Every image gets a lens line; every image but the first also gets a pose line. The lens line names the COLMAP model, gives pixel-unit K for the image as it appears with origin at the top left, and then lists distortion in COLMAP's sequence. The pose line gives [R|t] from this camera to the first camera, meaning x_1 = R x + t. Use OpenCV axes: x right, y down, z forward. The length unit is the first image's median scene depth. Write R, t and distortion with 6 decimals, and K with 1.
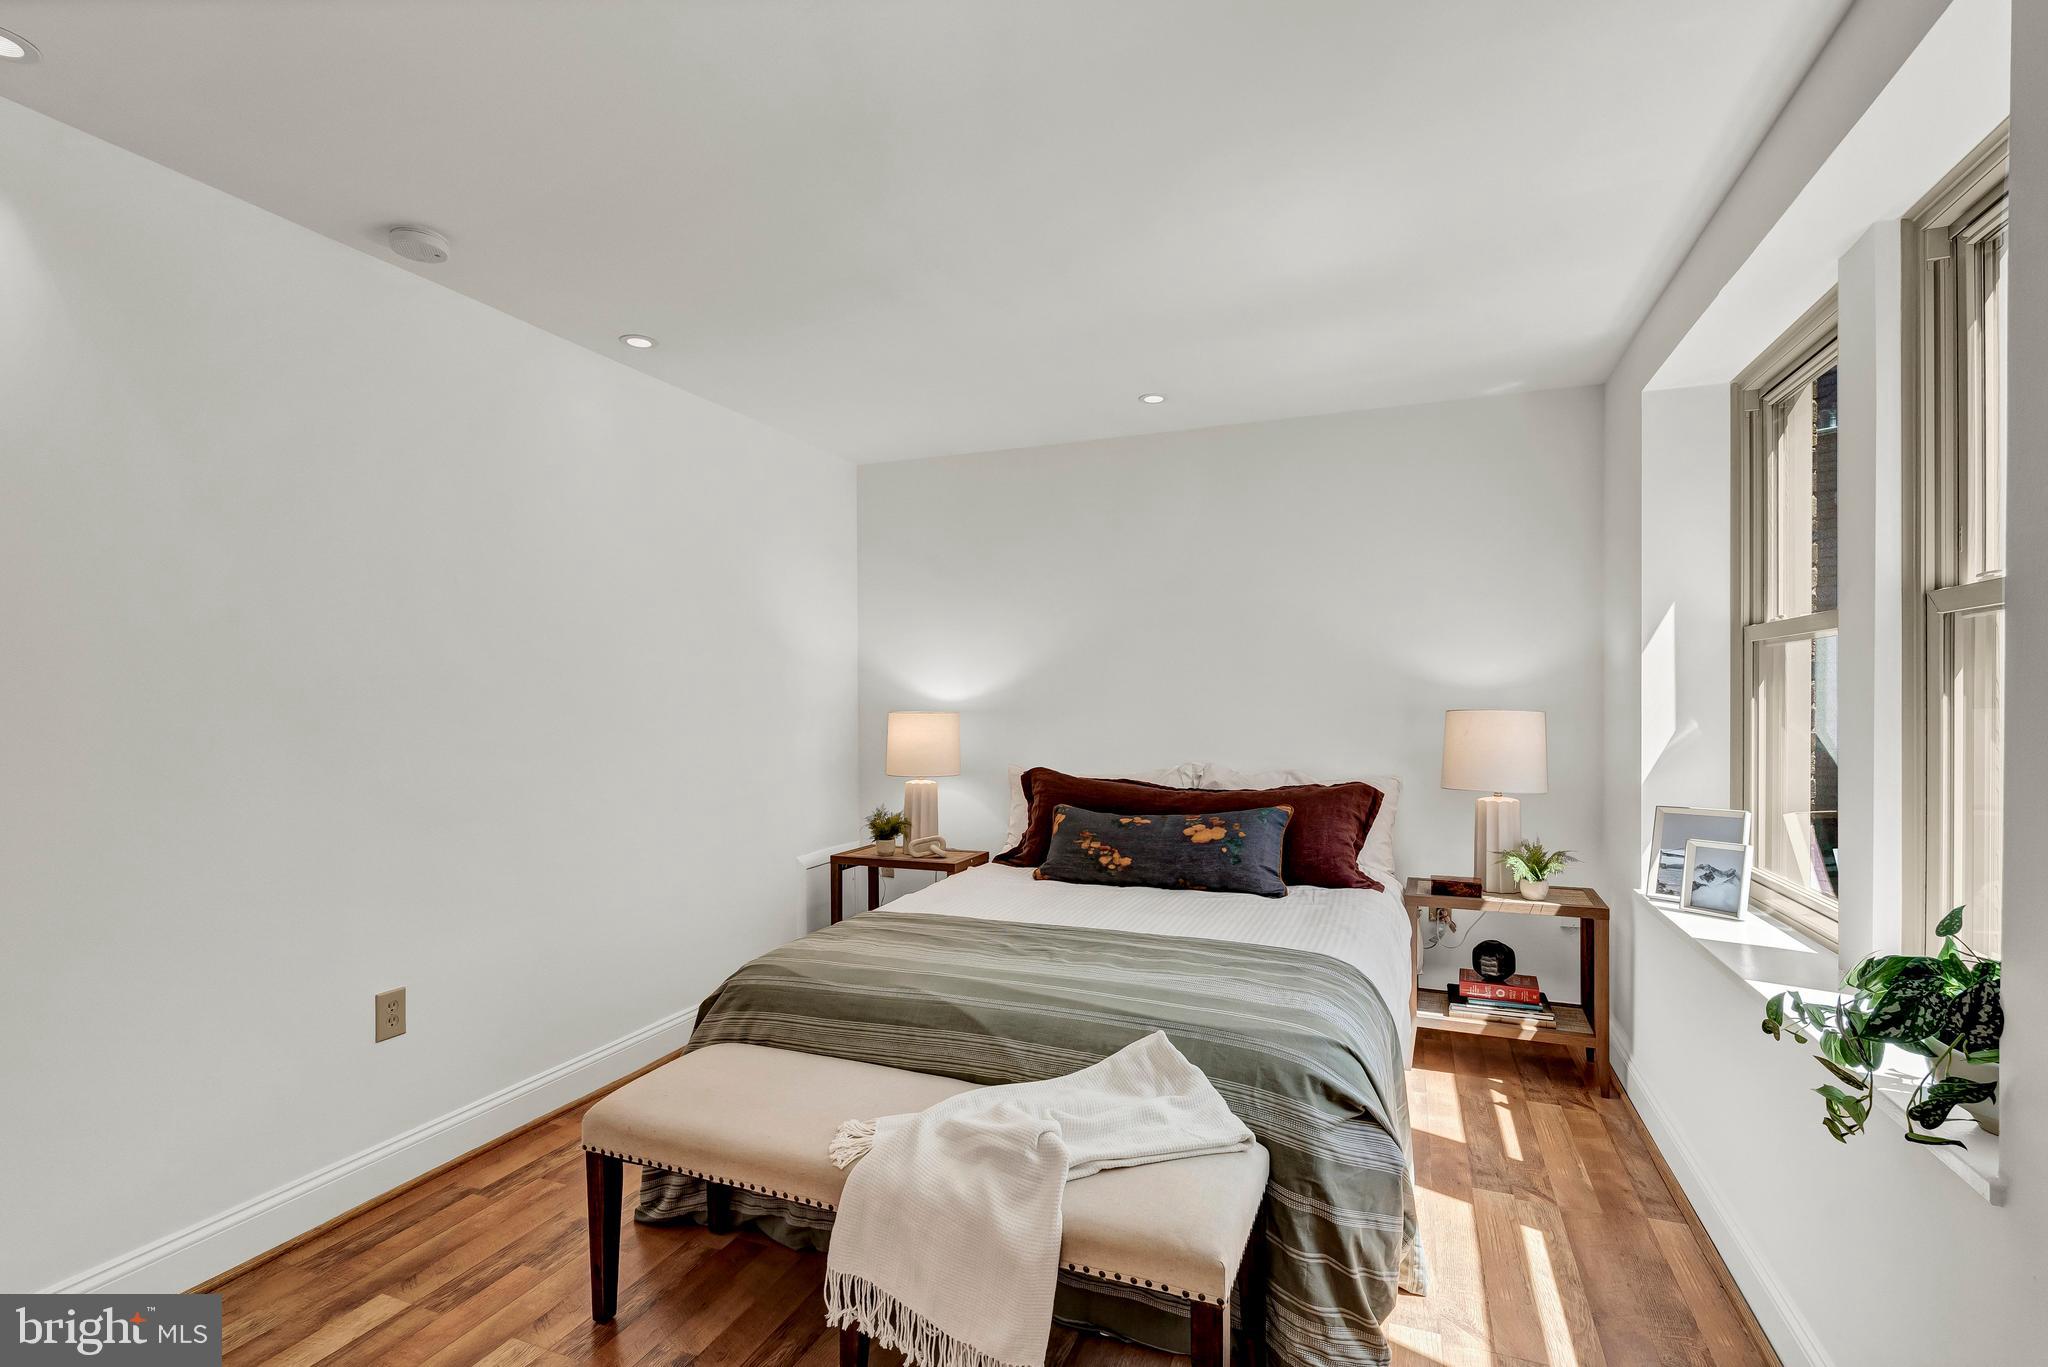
lens RADIAL K [[933.1, 0, 1028.3], [0, 933.1, 685.4], [0, 0, 1]] dist [-0.001190, -0.000155]
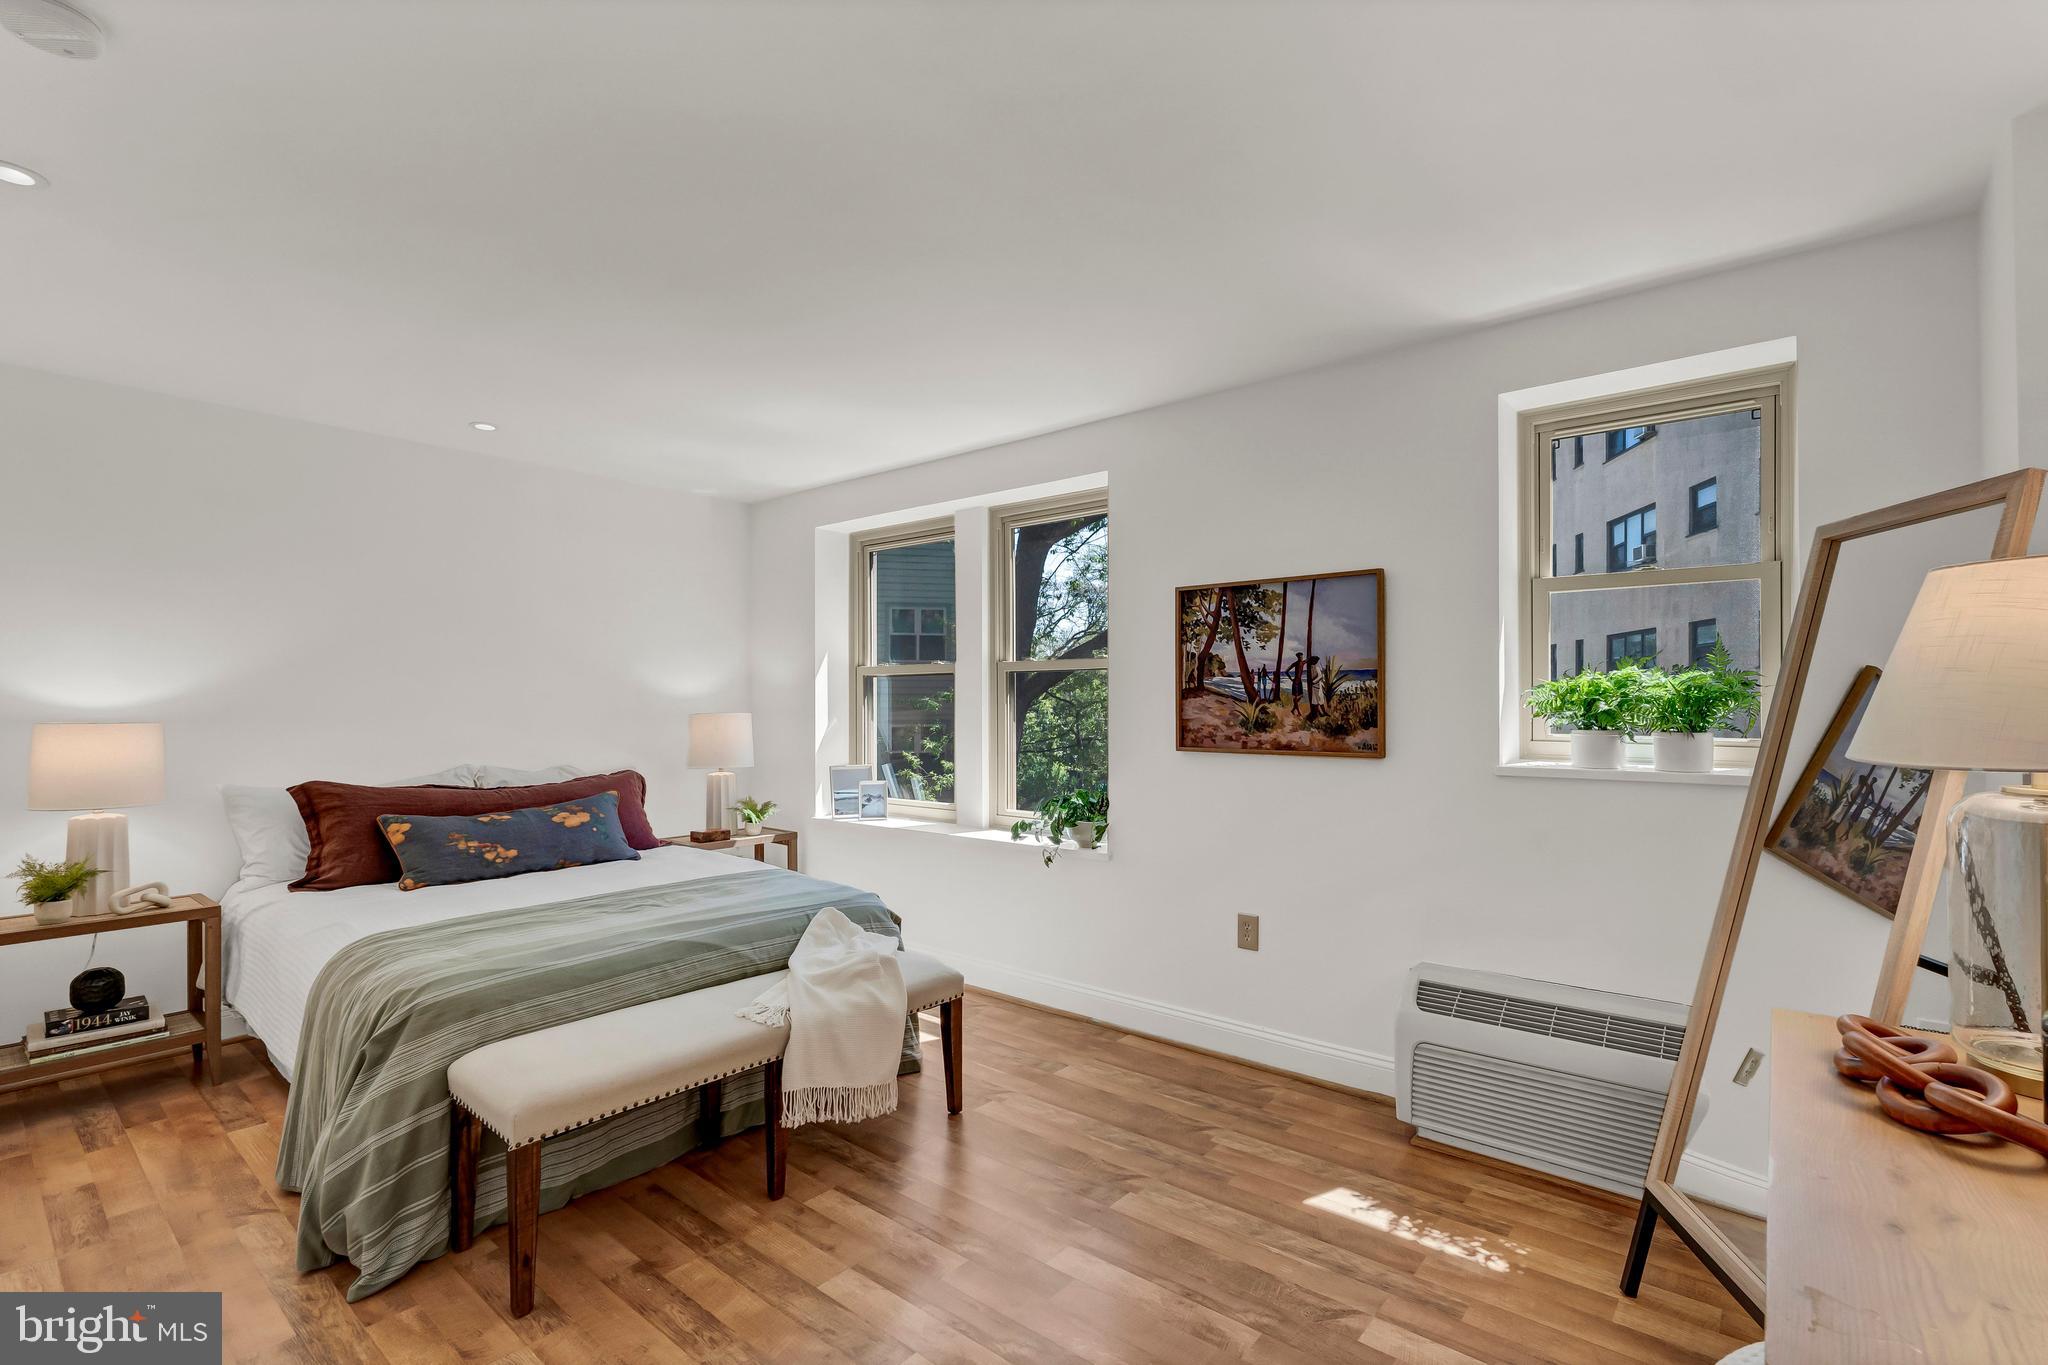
lens RADIAL K [[929.6, 0, 1027.3], [0, 929.6, 700.9], [0, 0, 1]] dist [-0.002869, -0.000315]
pose [[0.308250, 0.006650, 0.951282, -0.769585], [-0.015200, 0.999882, -0.002064, 0.004404], [-0.951184, -0.013823, 0.308315, 0.101371]]
